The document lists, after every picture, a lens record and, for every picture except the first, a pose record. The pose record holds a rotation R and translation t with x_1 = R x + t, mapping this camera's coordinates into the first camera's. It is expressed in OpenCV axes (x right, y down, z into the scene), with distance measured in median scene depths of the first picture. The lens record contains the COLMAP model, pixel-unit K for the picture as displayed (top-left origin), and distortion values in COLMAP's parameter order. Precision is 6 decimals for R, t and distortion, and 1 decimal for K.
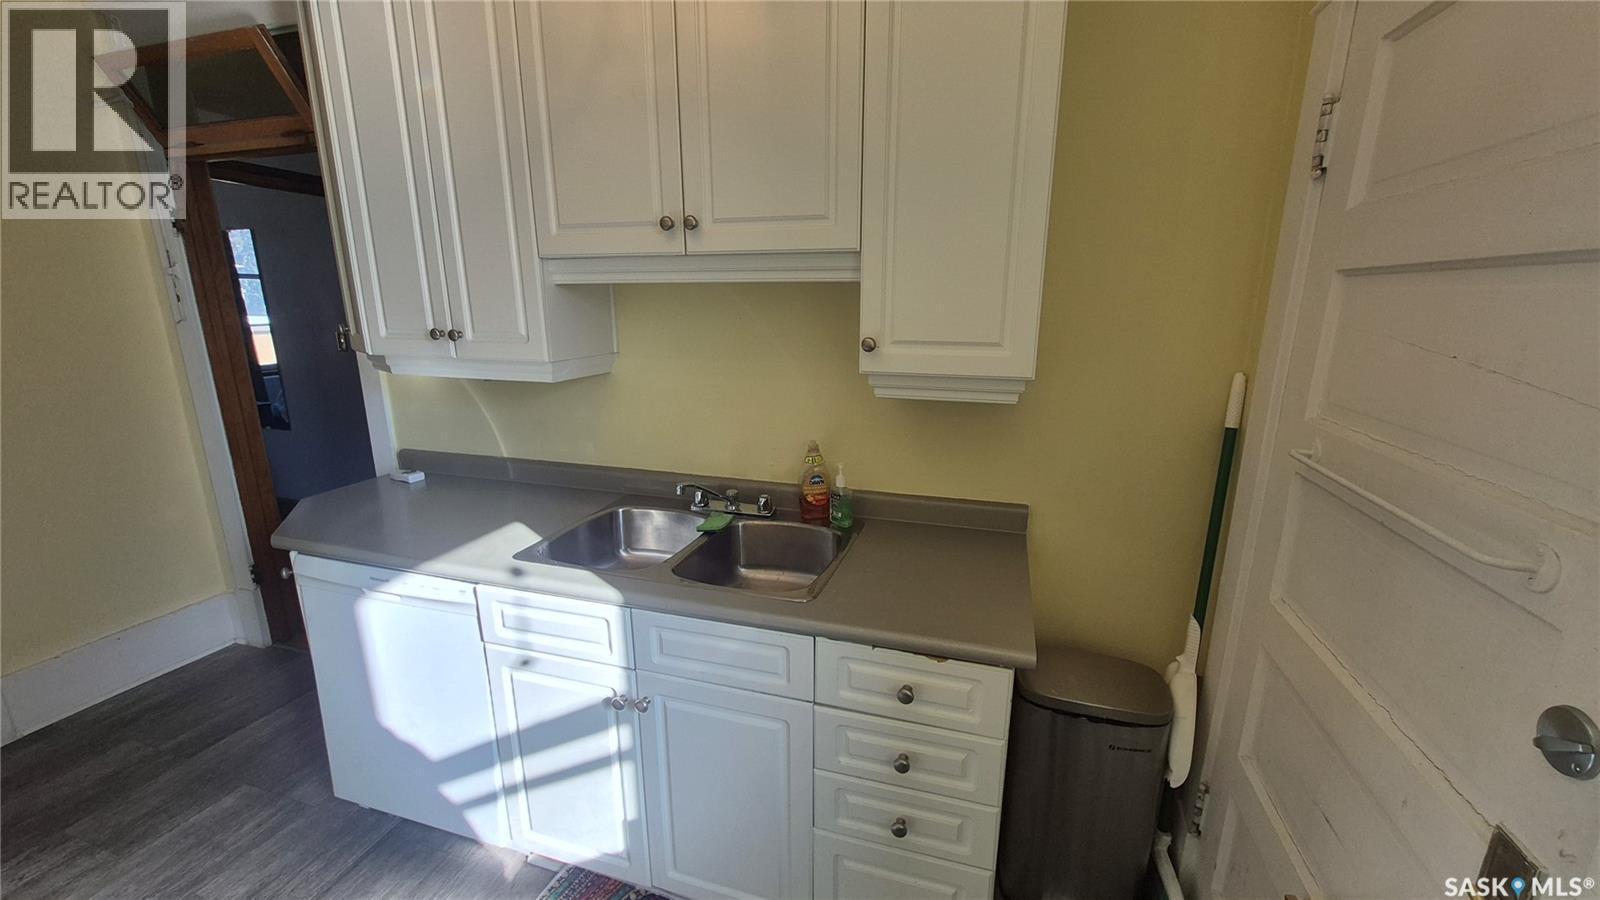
lens RADIAL K [[629.1, 0, 793.3], [0, 629.1, 455.7], [0, 0, 1]] dist [0.001959, -0.000701]
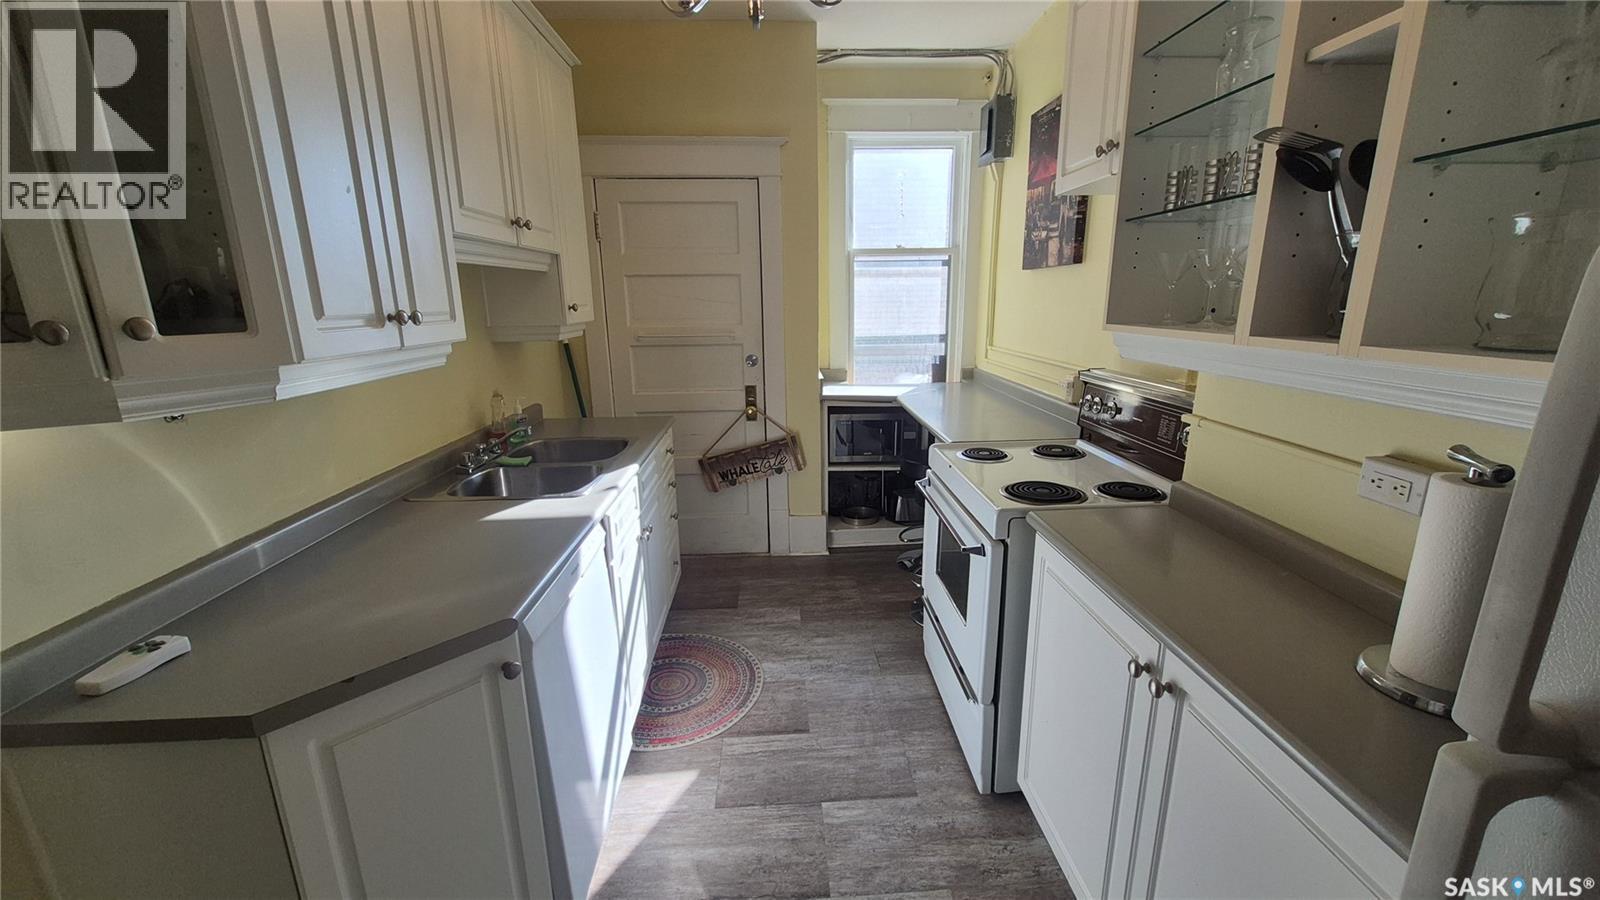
lens RADIAL K [[629.1, 0, 804.9], [0, 629.1, 453.1], [0, 0, 1]] dist [0.001959, -0.000701]
pose [[-0.360535, -0.221844, 0.905980, -1.470010], [0.236141, 0.917953, 0.318748, -0.168347], [-0.902359, 0.328859, -0.278567, 0.821559]]
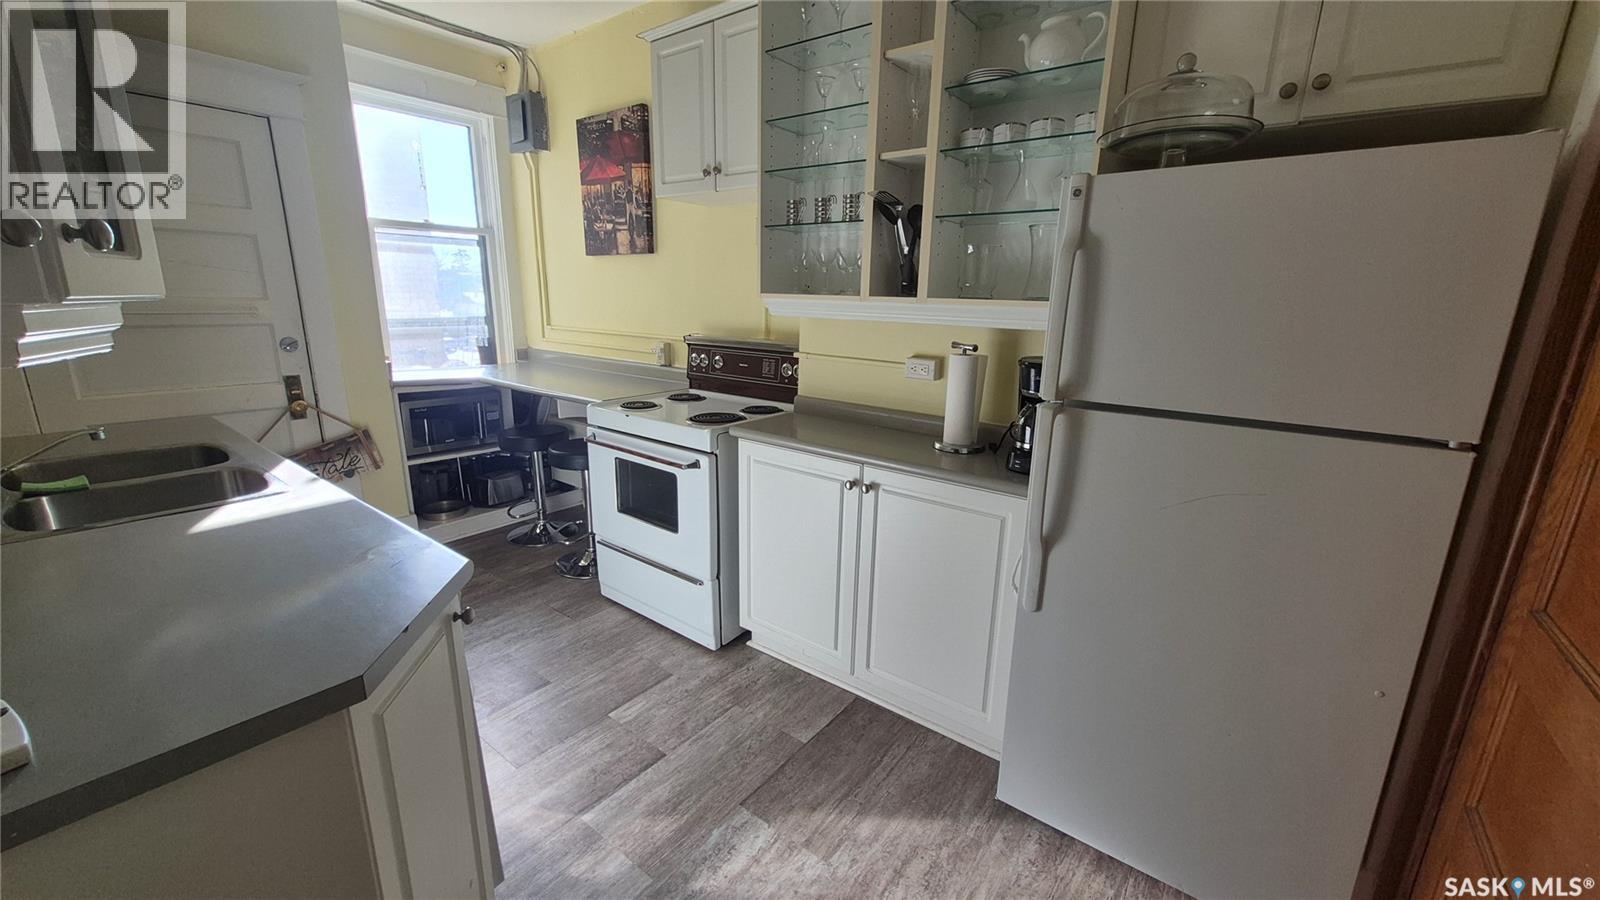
lens RADIAL K [[629.1, 0, 812.9], [0, 629.1, 452.0], [0, 0, 1]] dist [0.001959, -0.000701]
pose [[-0.946018, -0.099560, 0.308443, -1.339405], [0.055883, 0.887297, 0.457801, -0.259301], [-0.319259, 0.450324, -0.833835, 1.356434]]
